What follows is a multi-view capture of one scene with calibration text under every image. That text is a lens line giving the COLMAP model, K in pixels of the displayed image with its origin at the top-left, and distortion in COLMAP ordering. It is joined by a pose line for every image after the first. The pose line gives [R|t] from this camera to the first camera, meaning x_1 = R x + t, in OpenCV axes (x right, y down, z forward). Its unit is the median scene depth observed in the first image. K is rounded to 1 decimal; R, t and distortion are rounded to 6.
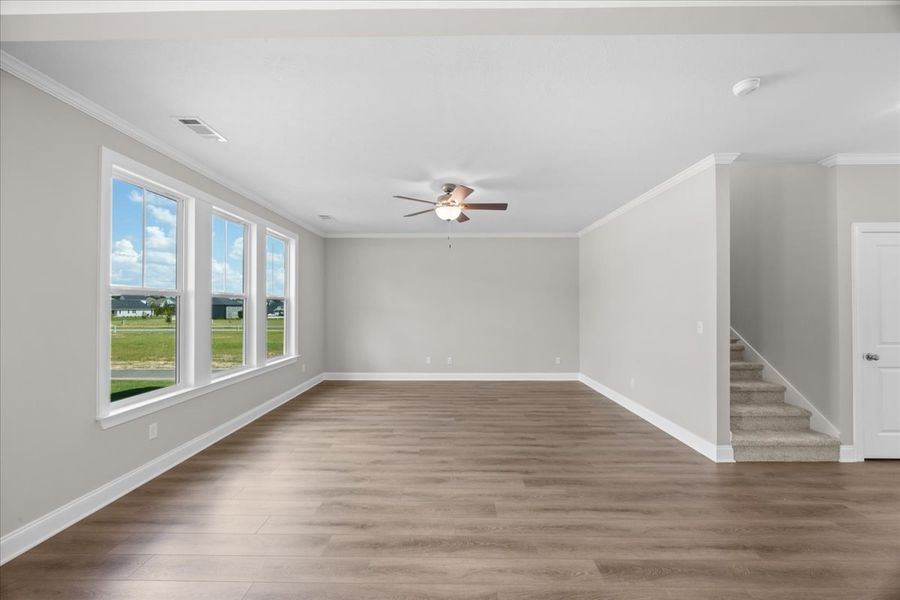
lens RADIAL K [[342.4, 0, 452.6], [0, 342.4, 304.7], [0, 0, 1]] dist [-0.001977, 0.000069]
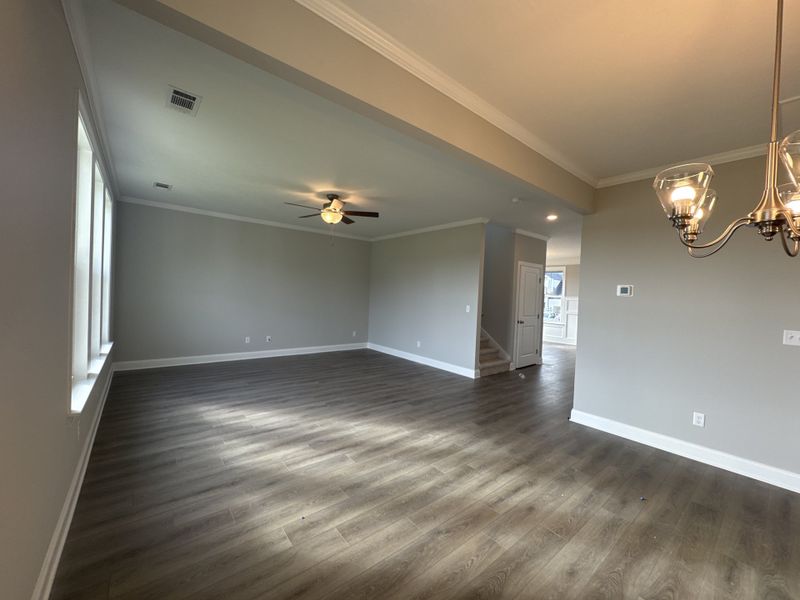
lens RADIAL K [[320.6, 0, 399.9], [0, 320.6, 303.0], [0, 0, 1]] dist [0.000862, -0.000037]
pose [[0.767927, 0.011974, 0.640426, -0.678010], [-0.043733, 0.998472, 0.033772, -0.008590], [-0.639043, -0.053942, 0.767277, -0.092894]]
